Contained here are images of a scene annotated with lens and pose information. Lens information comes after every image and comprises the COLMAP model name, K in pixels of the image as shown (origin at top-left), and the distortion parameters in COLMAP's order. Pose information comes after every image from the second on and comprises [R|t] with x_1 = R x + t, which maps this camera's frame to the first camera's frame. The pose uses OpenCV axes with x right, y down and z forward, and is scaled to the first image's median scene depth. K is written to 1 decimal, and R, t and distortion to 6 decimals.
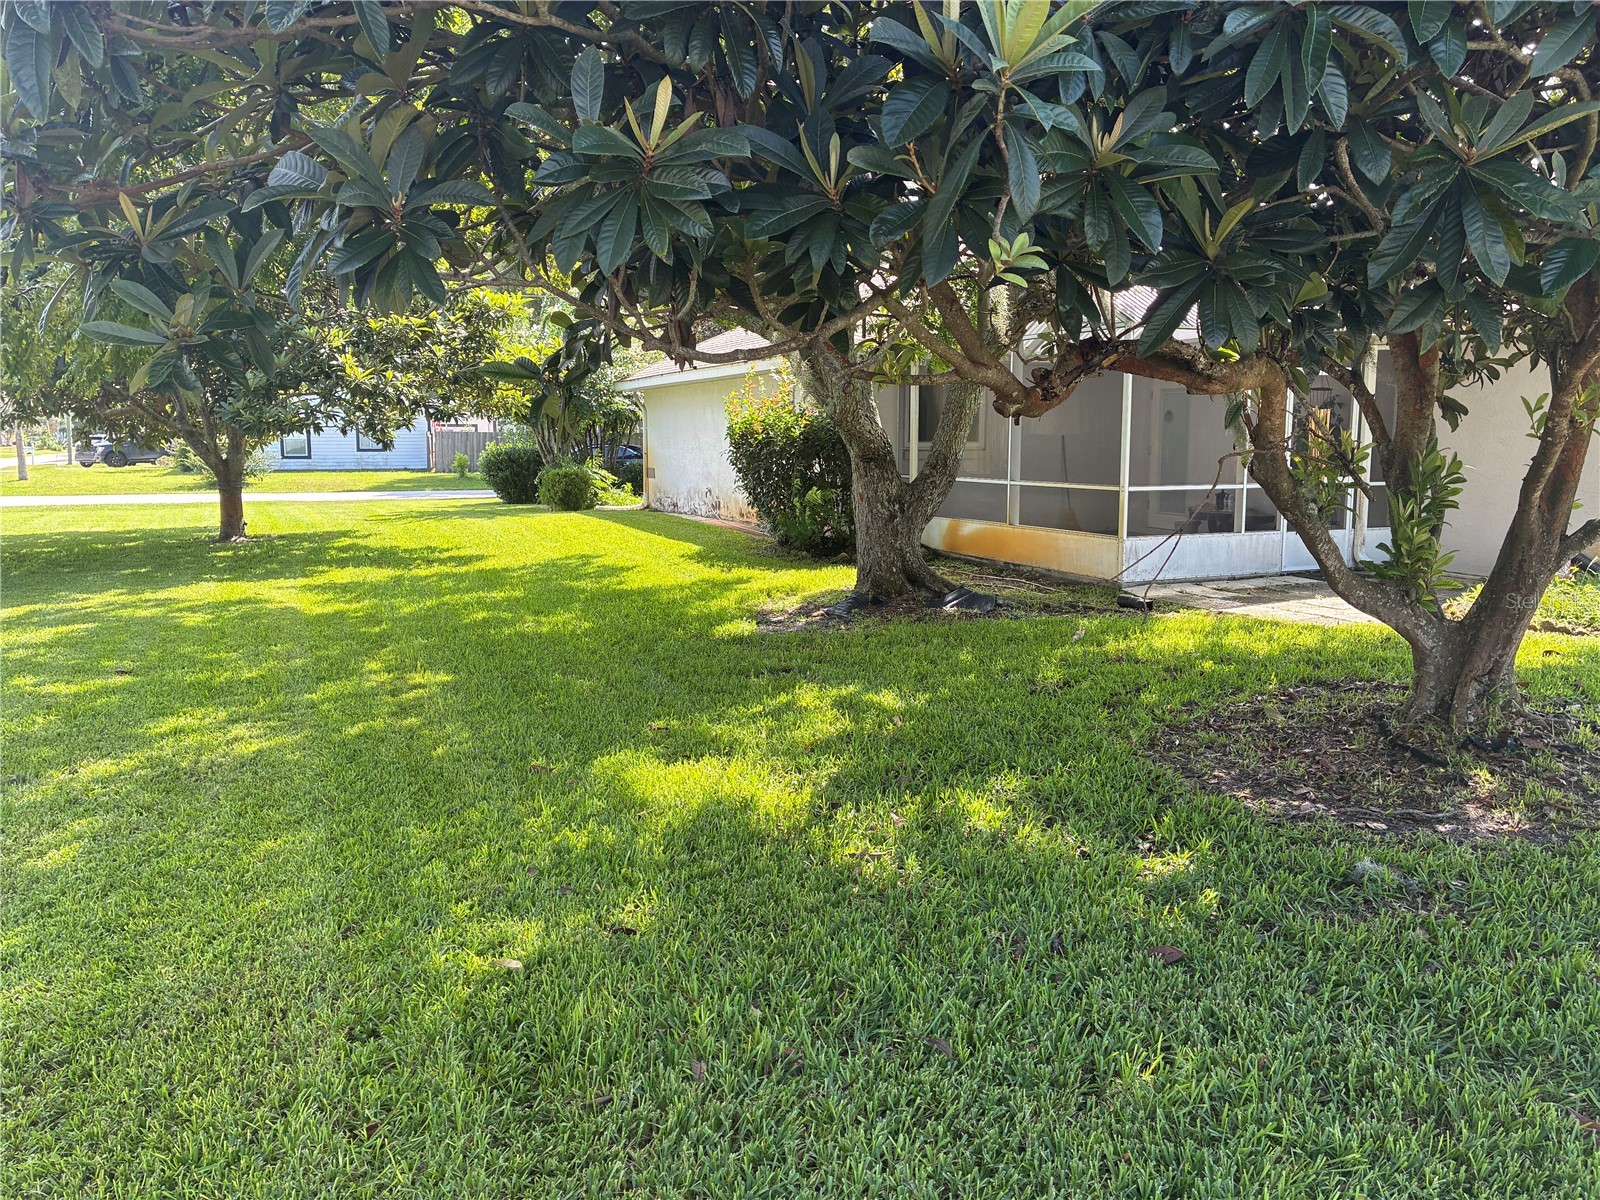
lens RADIAL K [[1212.2, 0, 796.4], [0, 1212.2, 605.0], [0, 0, 1]] dist [0.078611, -0.022185]
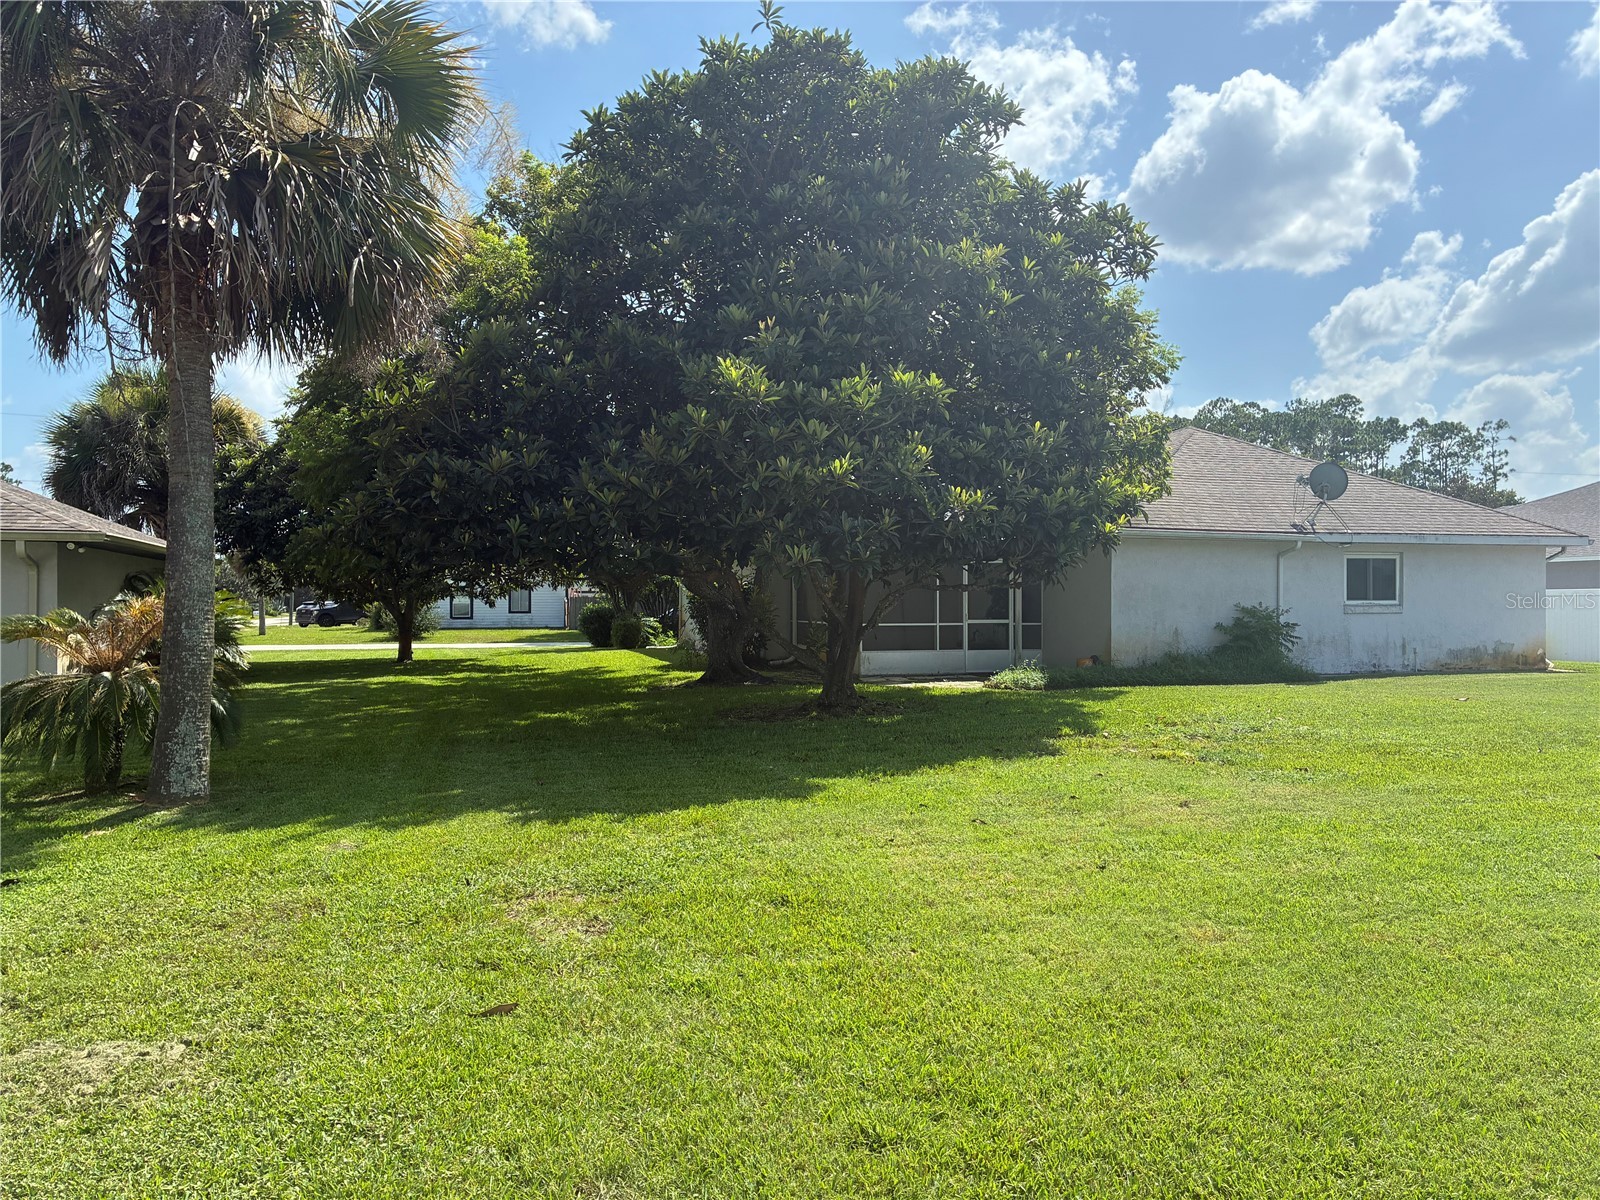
lens RADIAL K [[1212.2, 0, 804.6], [0, 1212.2, 599.4], [0, 0, 1]] dist [0.078611, -0.022185]
pose [[0.992636, -0.000622, -0.121132, 0.357635], [-0.016239, 0.990276, -0.138164, 0.108313], [0.120040, 0.139113, 0.982974, -0.723939]]
